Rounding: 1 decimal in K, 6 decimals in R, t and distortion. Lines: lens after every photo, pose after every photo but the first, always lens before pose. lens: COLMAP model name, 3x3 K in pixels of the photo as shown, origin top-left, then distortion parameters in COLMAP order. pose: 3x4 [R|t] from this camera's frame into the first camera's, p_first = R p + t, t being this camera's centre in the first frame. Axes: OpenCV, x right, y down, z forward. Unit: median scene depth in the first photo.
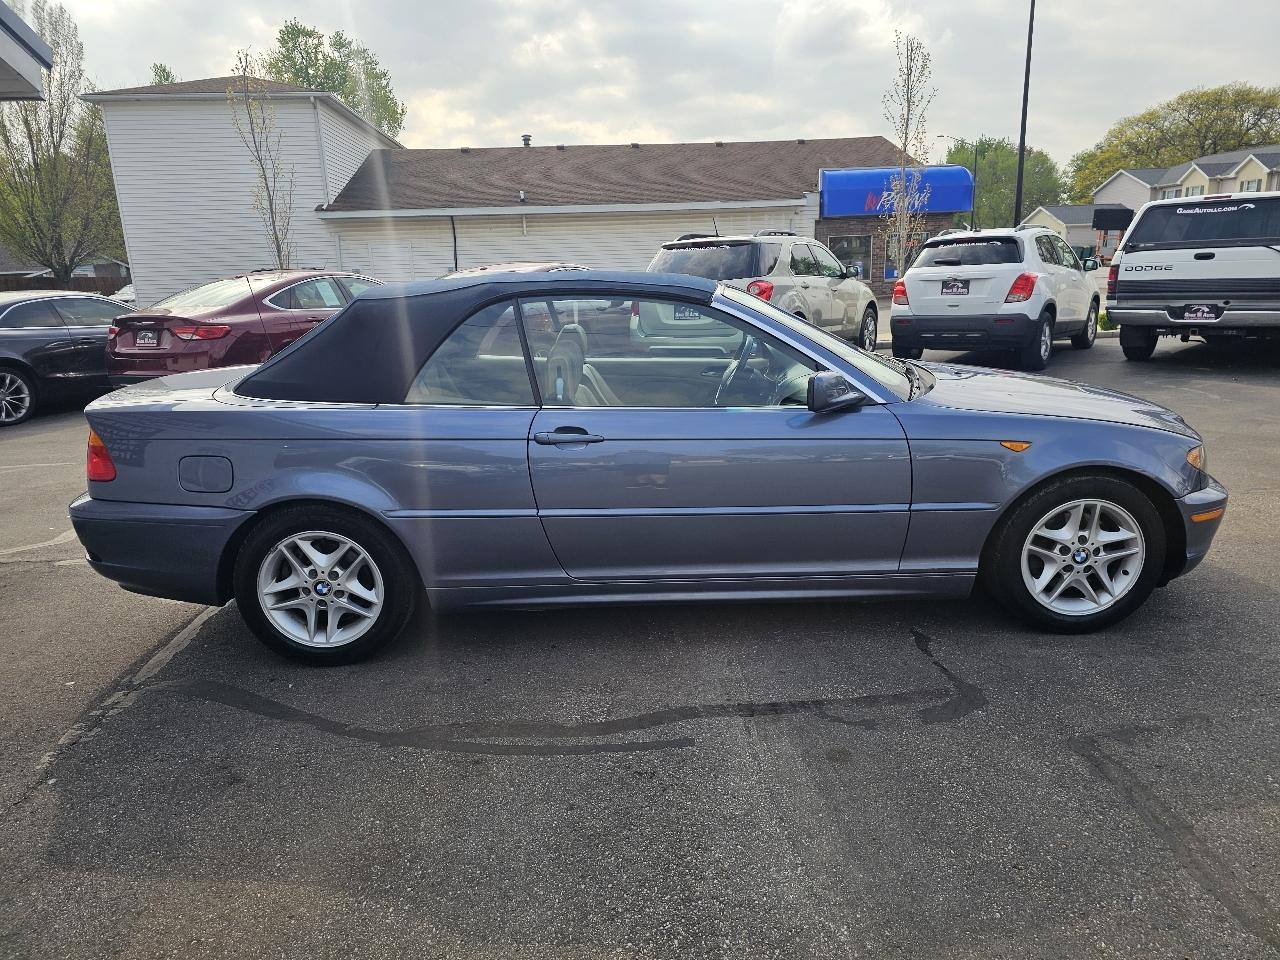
lens RADIAL K [[854.7, 0, 645.8], [0, 854.7, 478.3], [0, 0, 1]] dist [0.057440, -0.051451]
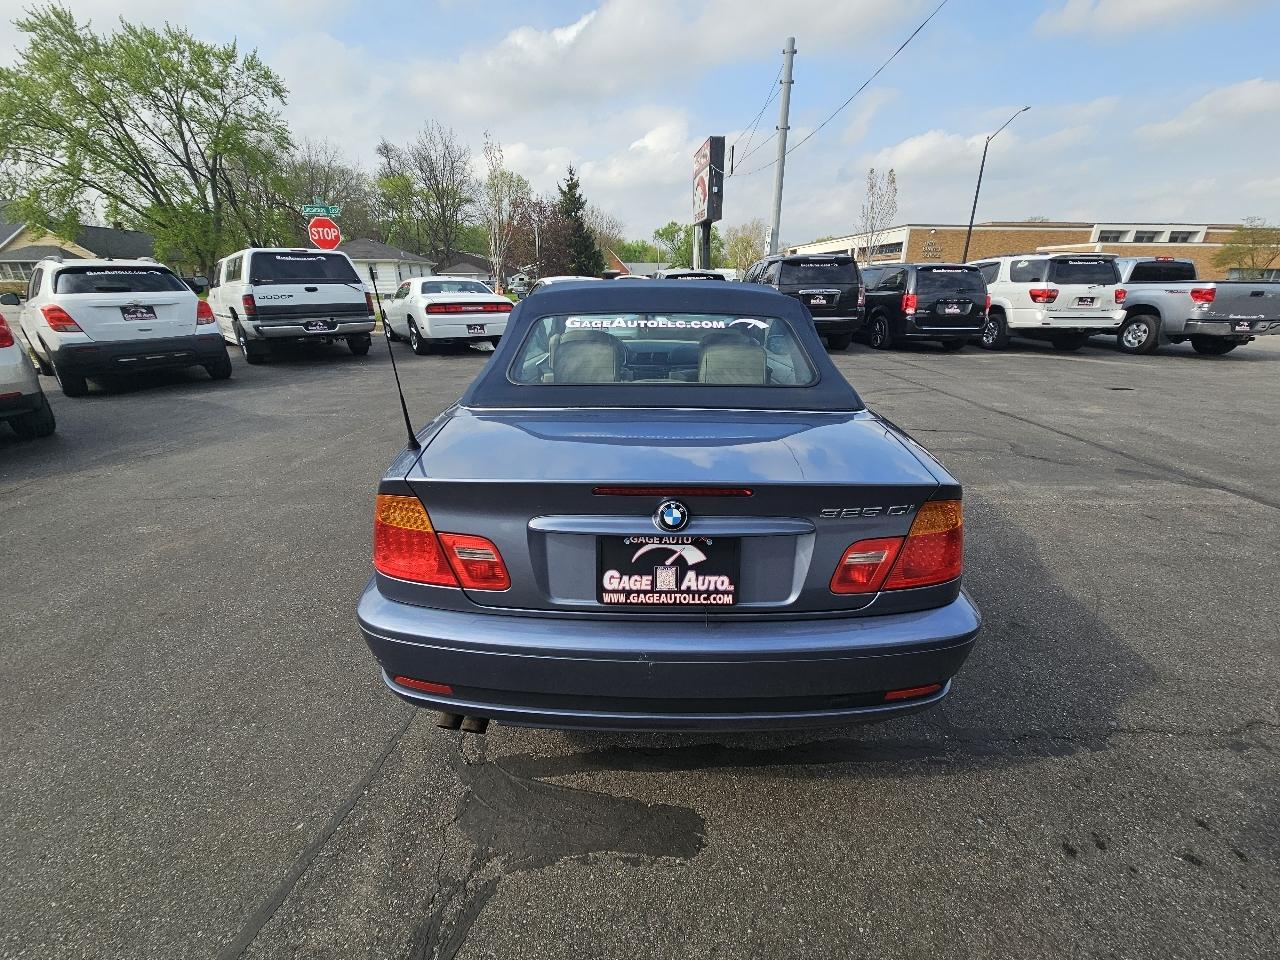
lens RADIAL K [[515.5, 0, 640.3], [0, 515.5, 480.2], [0, 0, 1]] dist [0.004103, -0.001926]
pose [[0.030965, -0.325891, 0.944900, -0.327704], [0.240904, 0.919918, 0.309380, -0.081220], [-0.970055, 0.218050, 0.106994, 0.385378]]
